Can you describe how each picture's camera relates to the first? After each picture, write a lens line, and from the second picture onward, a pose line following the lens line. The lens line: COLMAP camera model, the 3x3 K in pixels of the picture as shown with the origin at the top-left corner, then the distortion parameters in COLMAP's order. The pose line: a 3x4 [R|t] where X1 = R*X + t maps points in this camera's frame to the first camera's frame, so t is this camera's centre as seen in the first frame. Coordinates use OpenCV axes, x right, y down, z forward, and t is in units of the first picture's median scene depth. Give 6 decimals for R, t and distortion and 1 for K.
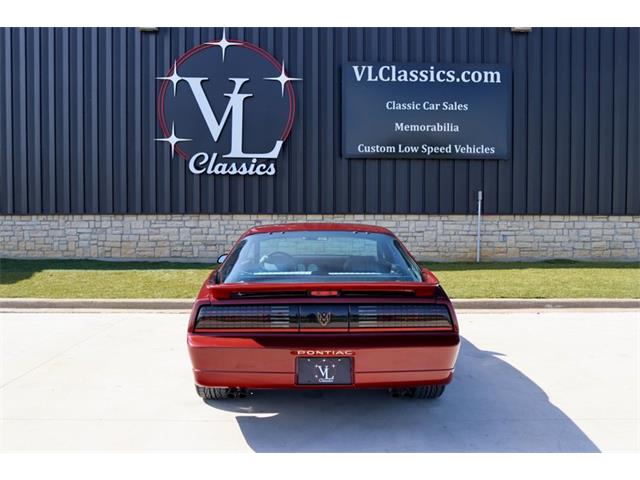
lens RADIAL K [[697.3, 0, 320.5], [0, 697.3, 239.5], [0, 0, 1]] dist [-0.049759, 0.000000]
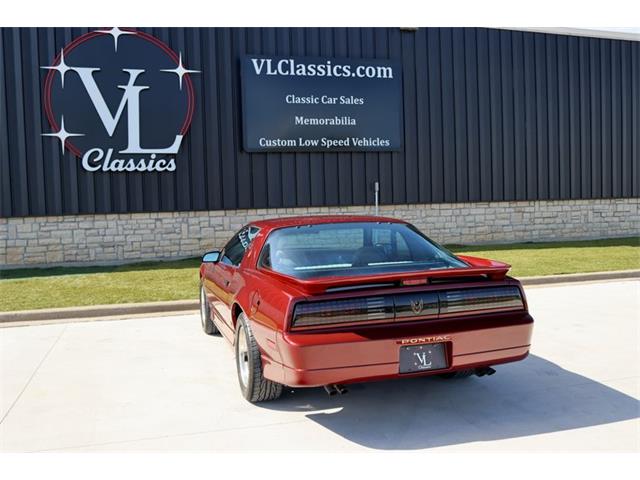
lens RADIAL K [[697.3, 0, 321.2], [0, 697.3, 243.3], [0, 0, 1]] dist [-0.049759, 0.000000]
pose [[0.962625, -0.046064, 0.266891, -0.133235], [0.042777, 0.998920, 0.018120, -0.001282], [-0.267437, -0.006026, 0.963556, 0.019071]]
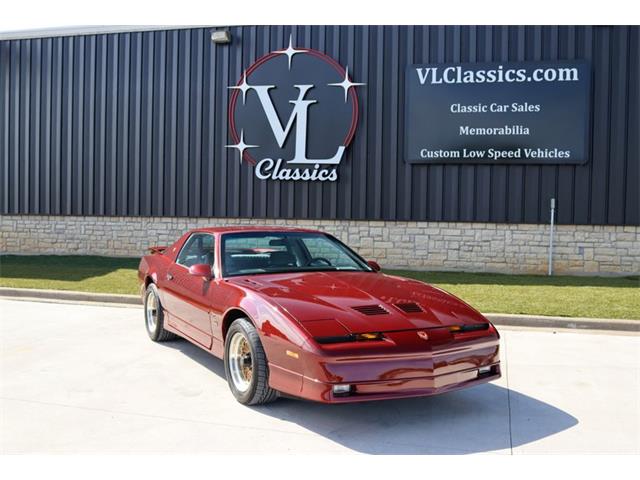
lens RADIAL K [[697.3, 0, 309.7], [0, 697.3, 237.5], [0, 0, 1]] dist [-0.049759, 0.000000]
pose [[0.962072, 0.024064, -0.271731, 0.171217], [-0.027748, 0.999568, -0.009720, -0.000208], [0.271379, 0.016892, 0.962324, 0.029418]]
